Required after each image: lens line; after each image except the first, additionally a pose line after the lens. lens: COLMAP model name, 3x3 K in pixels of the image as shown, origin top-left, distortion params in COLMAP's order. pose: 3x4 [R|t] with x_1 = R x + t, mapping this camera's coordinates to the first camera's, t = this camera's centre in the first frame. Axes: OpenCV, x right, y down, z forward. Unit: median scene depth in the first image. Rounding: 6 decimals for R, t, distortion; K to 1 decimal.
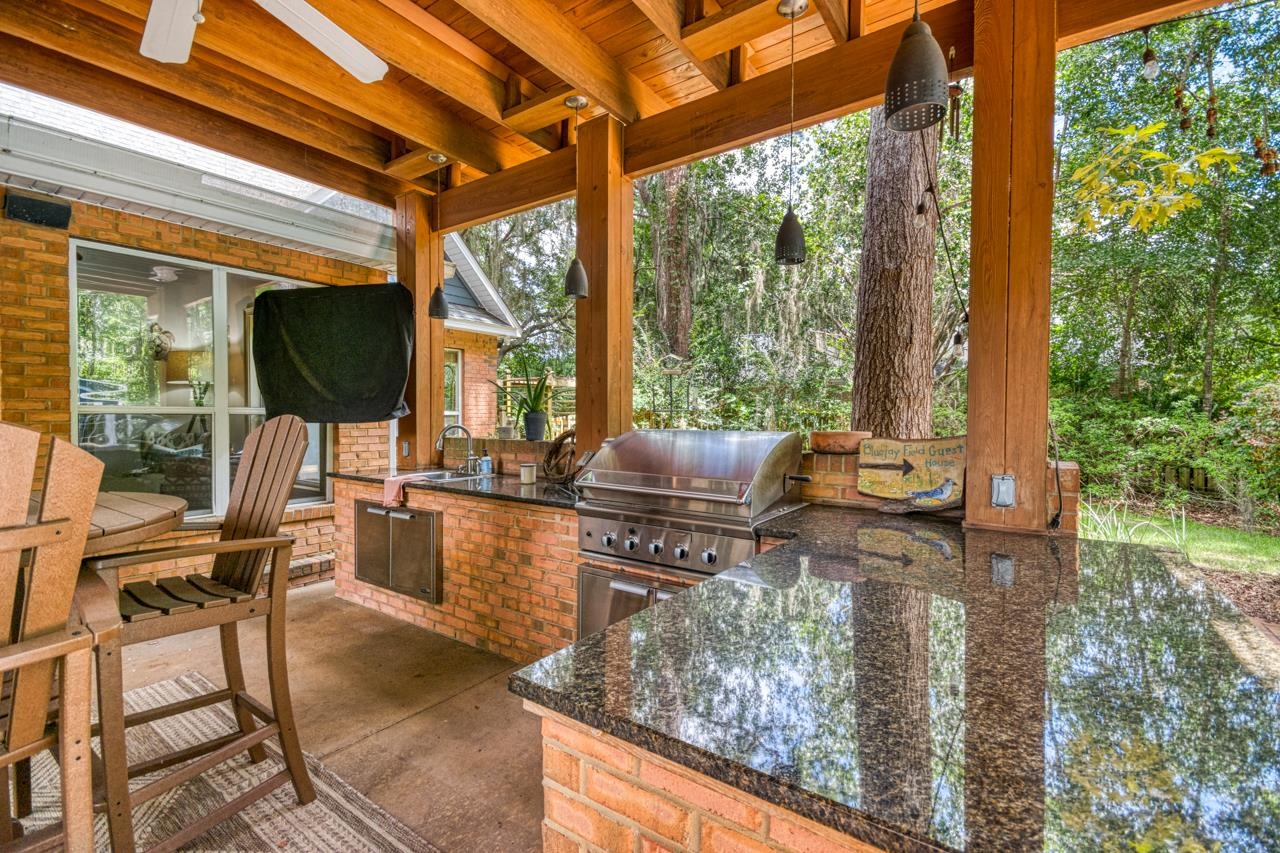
lens RADIAL K [[561.3, 0, 635.6], [0, 561.3, 423.6], [0, 0, 1]] dist [0.021105, -0.016245]
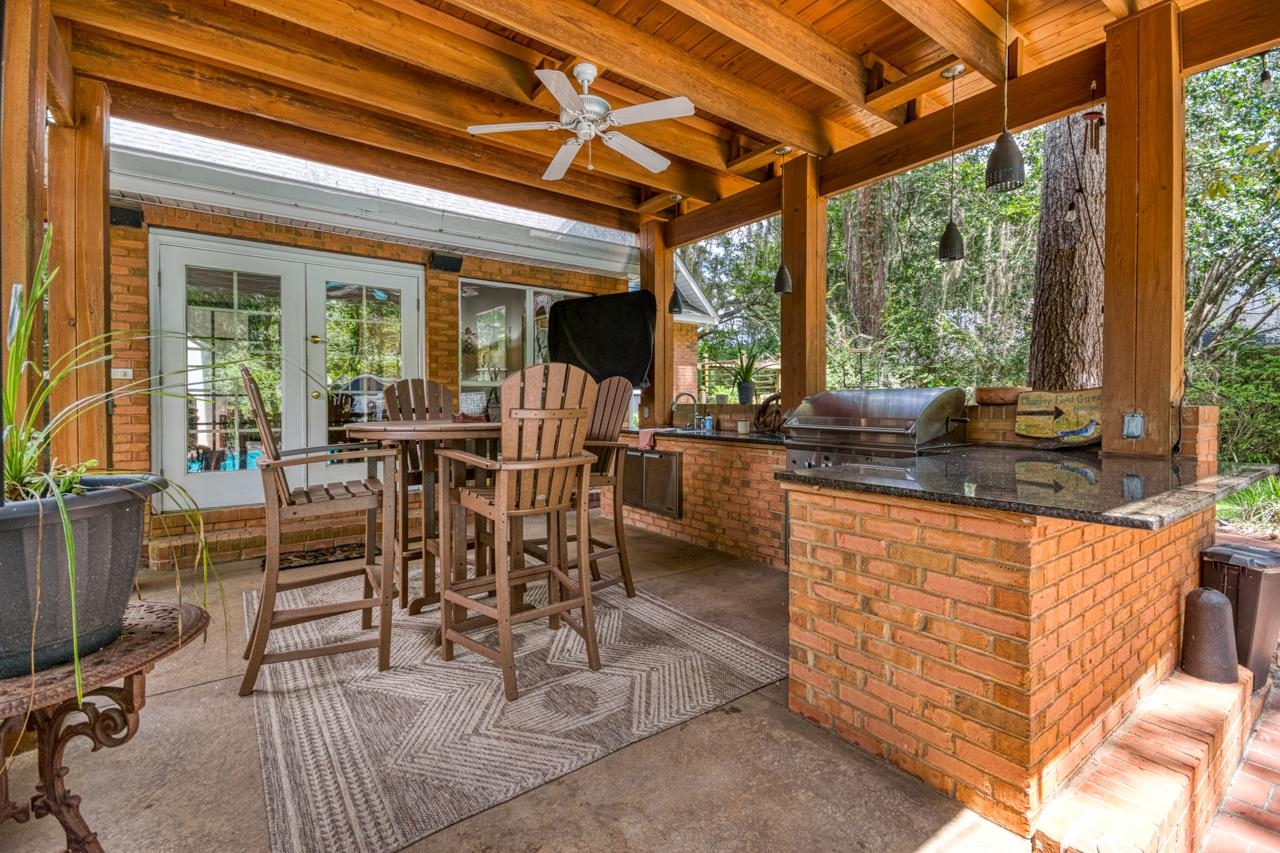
lens RADIAL K [[563.4, 0, 634.1], [0, 563.4, 411.0], [0, 0, 1]] dist [0.012579, 0.000094]
pose [[0.947645, 0.000017, -0.319326, -0.008212], [0.000278, 1.000000, 0.000879, 0.049535], [0.319326, -0.000922, 0.947644, -0.348503]]
